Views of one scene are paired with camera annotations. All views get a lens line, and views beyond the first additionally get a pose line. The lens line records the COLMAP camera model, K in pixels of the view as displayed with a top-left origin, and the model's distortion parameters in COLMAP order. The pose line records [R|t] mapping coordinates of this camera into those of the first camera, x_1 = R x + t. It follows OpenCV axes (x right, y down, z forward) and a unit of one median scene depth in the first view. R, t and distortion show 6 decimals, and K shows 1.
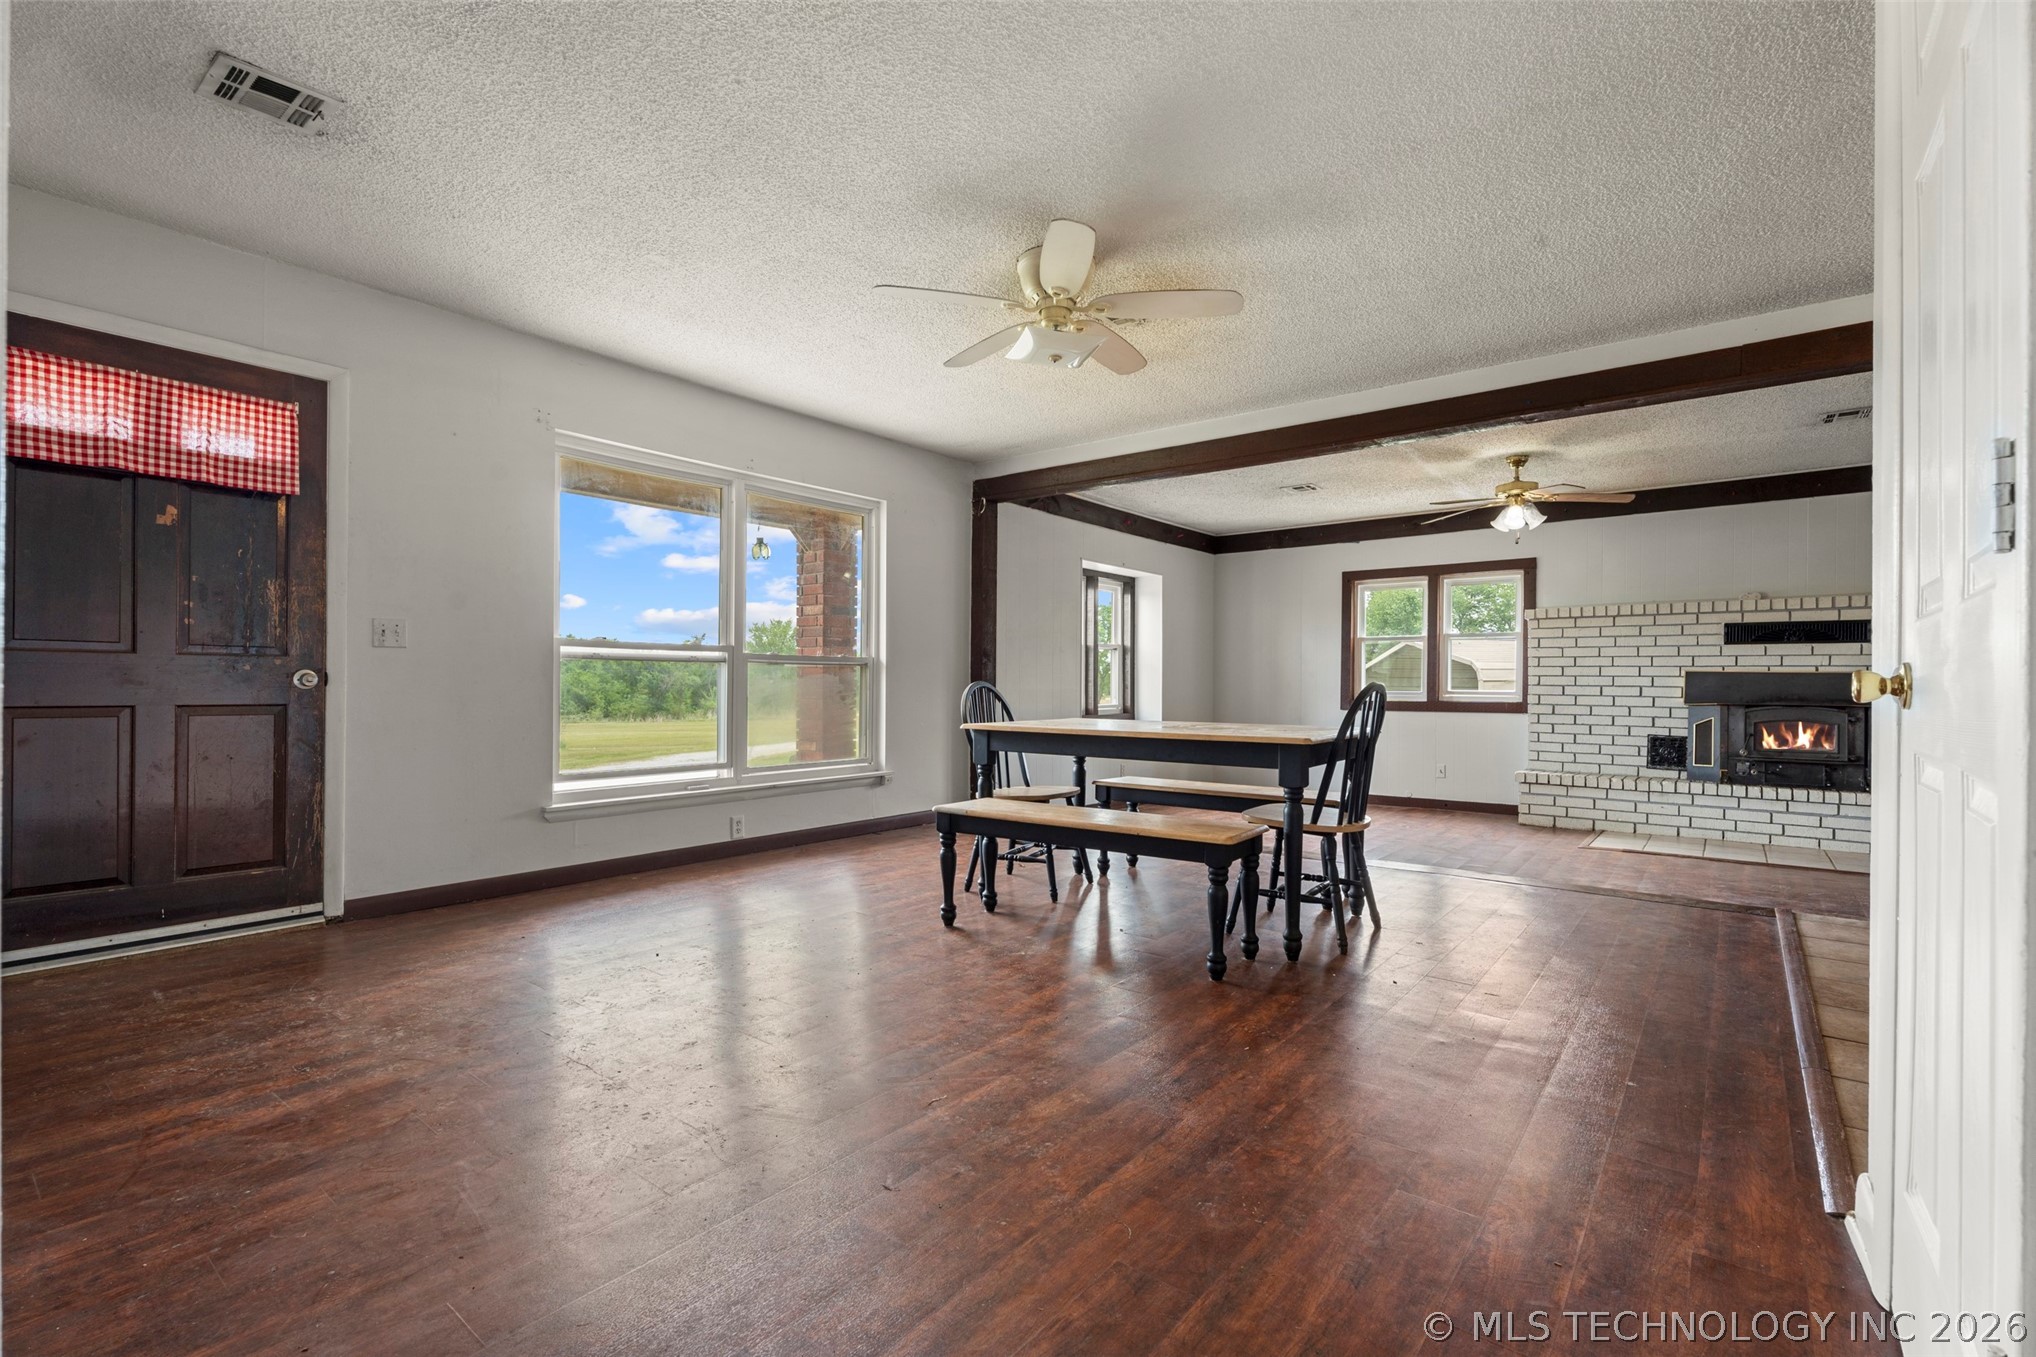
lens RADIAL K [[894.2, 0, 1023.4], [0, 894.2, 681.4], [0, 0, 1]] dist [-0.004072, -0.000562]
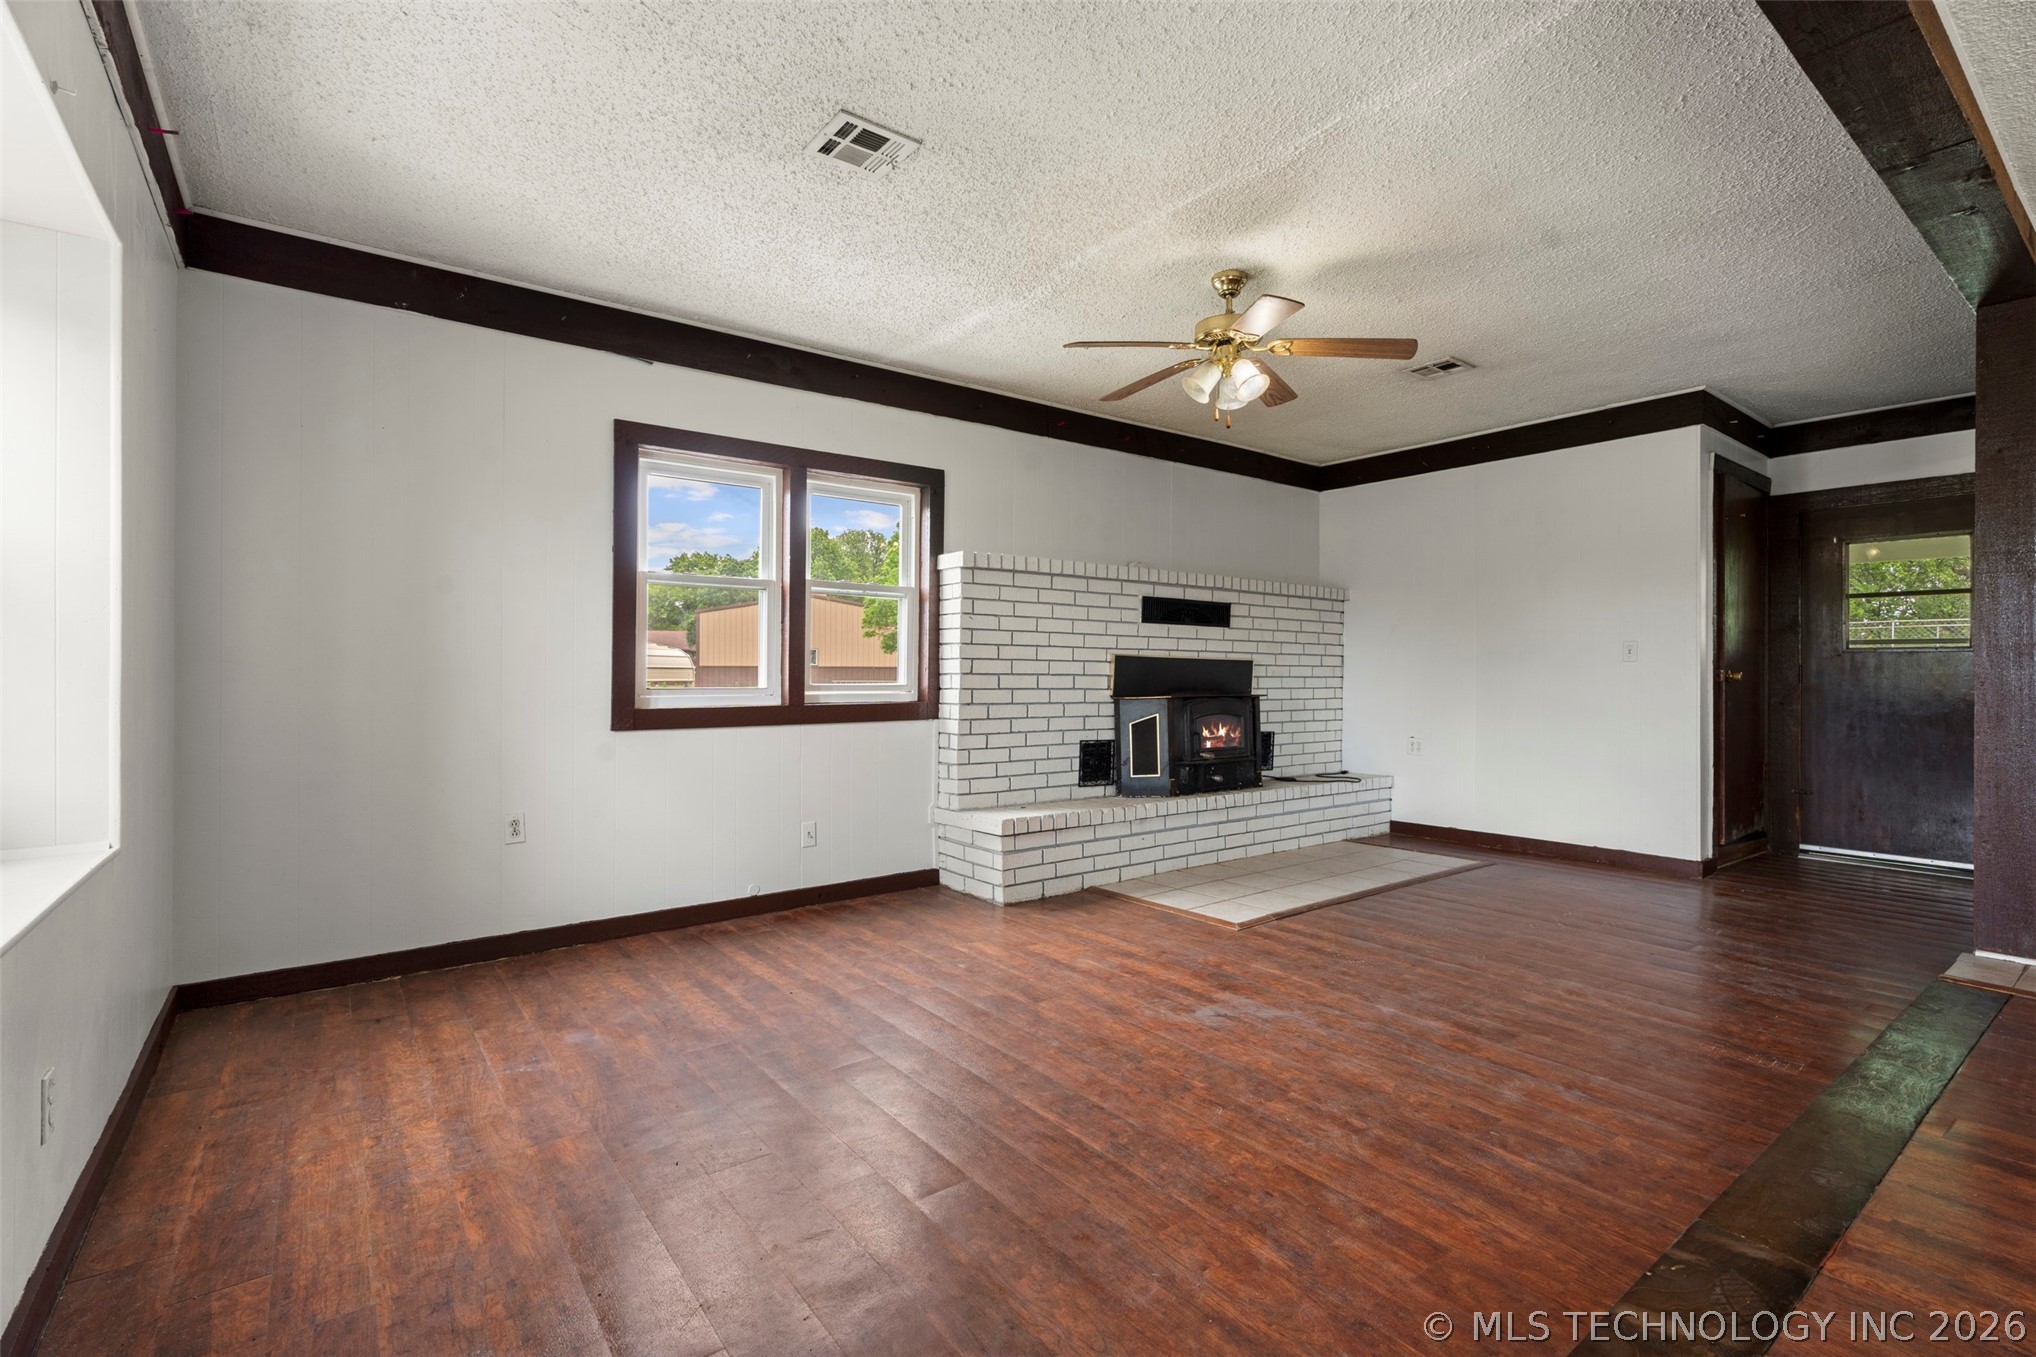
lens RADIAL K [[907.3, 0, 1025.6], [0, 907.3, 672.0], [0, 0, 1]] dist [-0.000547, -0.000036]
pose [[0.251802, -0.008778, 0.967739, -0.032654], [-0.006416, 0.999922, 0.010739, -0.004704], [-0.967757, -0.008913, 0.251726, 0.869806]]
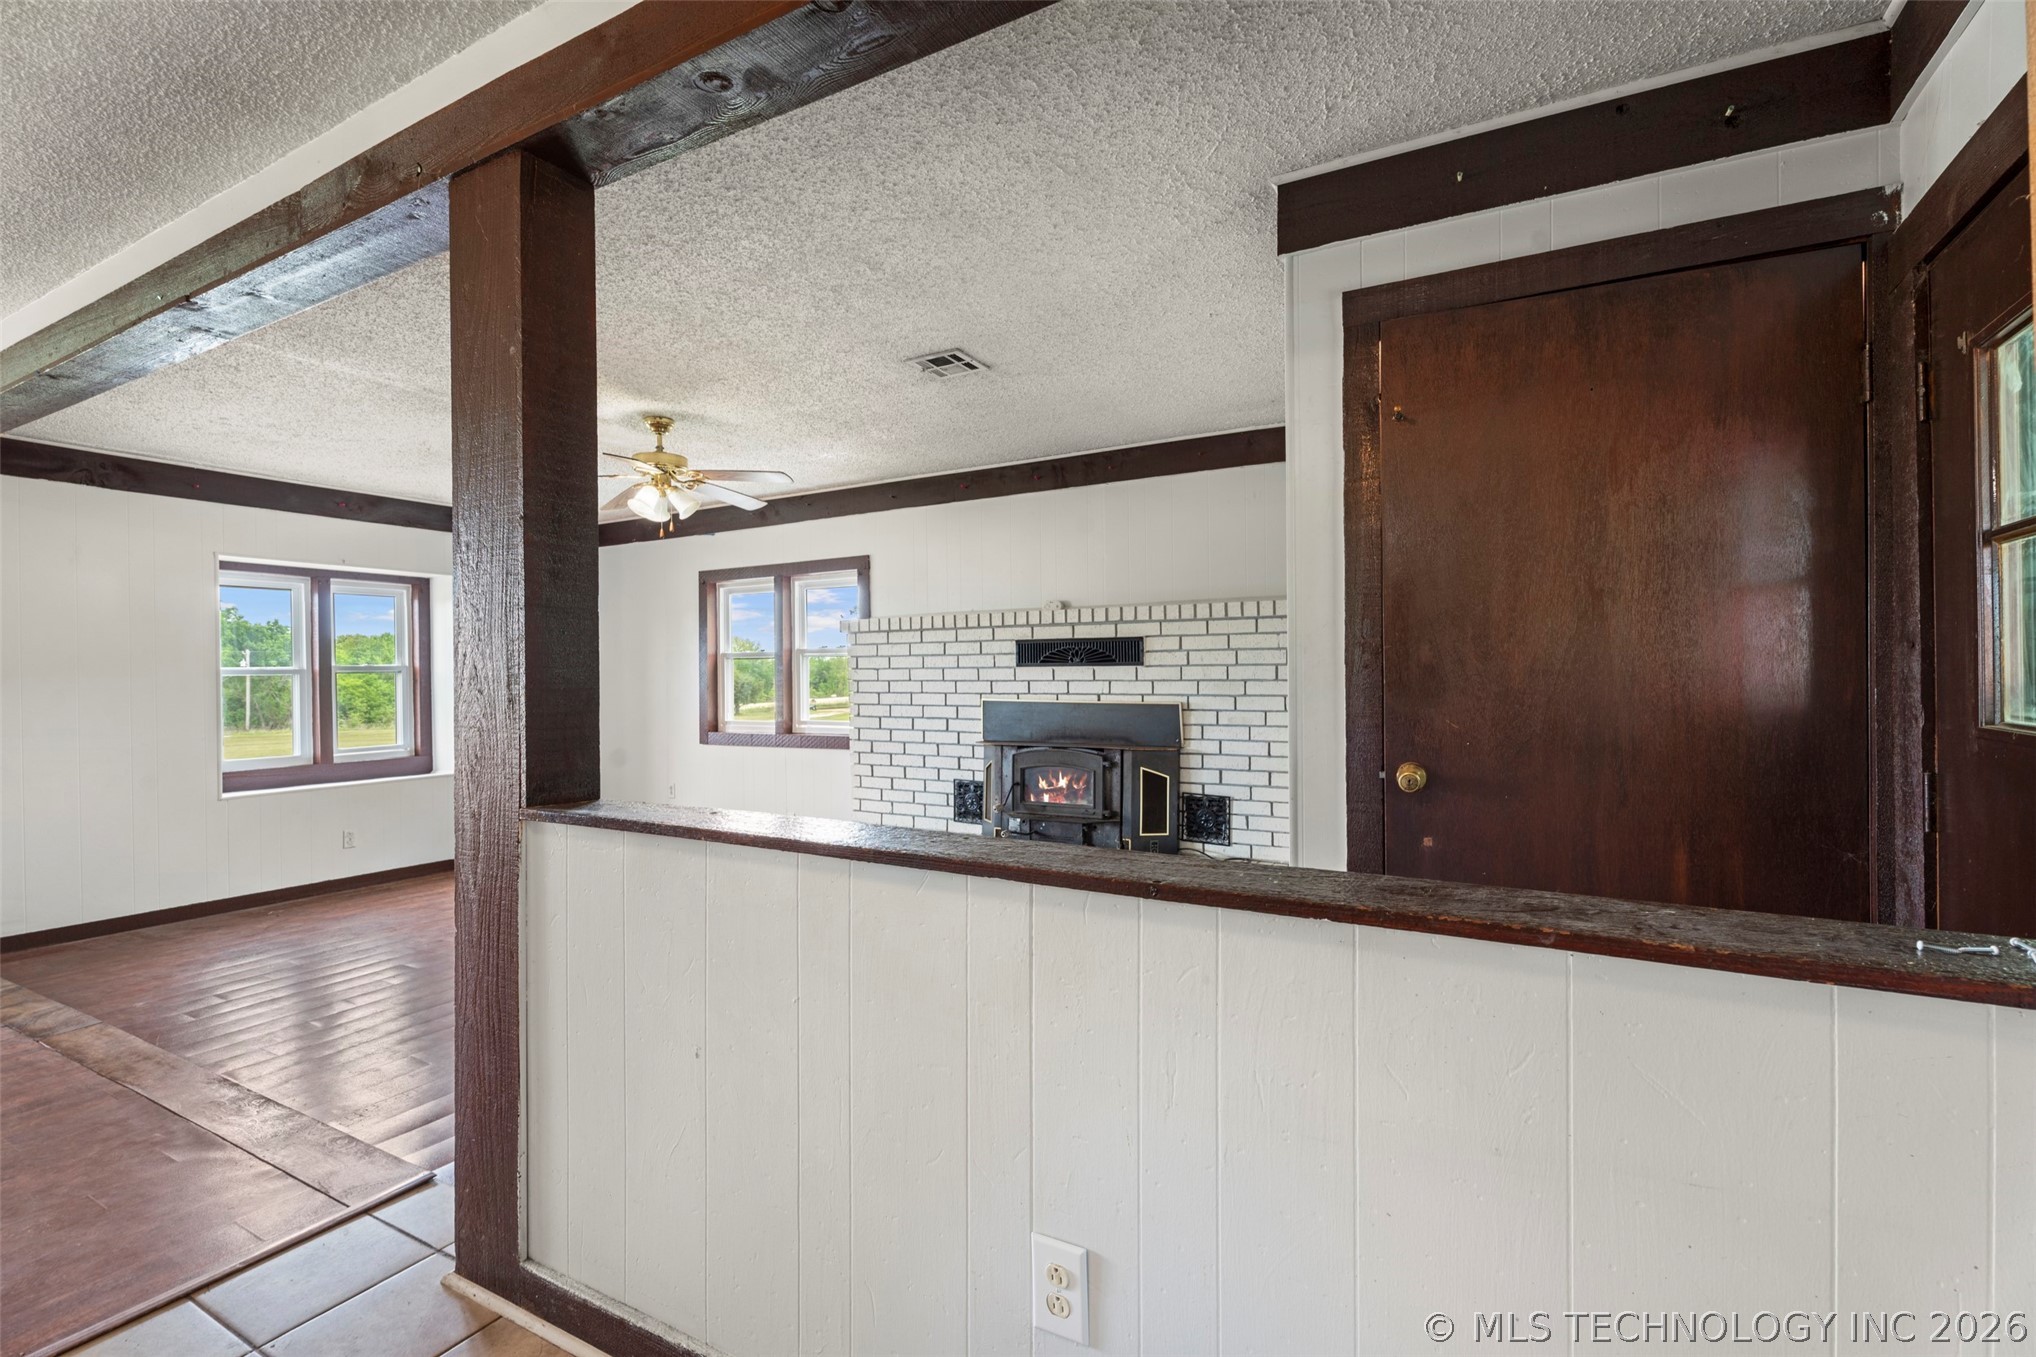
lens RADIAL K [[894.3, 0, 1045.0], [0, 894.3, 676.2], [0, 0, 1]] dist [0.000813, 0.000253]
pose [[0.983644, -0.019920, 0.179019, 0.649029], [0.018577, 0.999785, 0.009177, -0.038587], [-0.179163, -0.005701, 0.983803, 0.204098]]
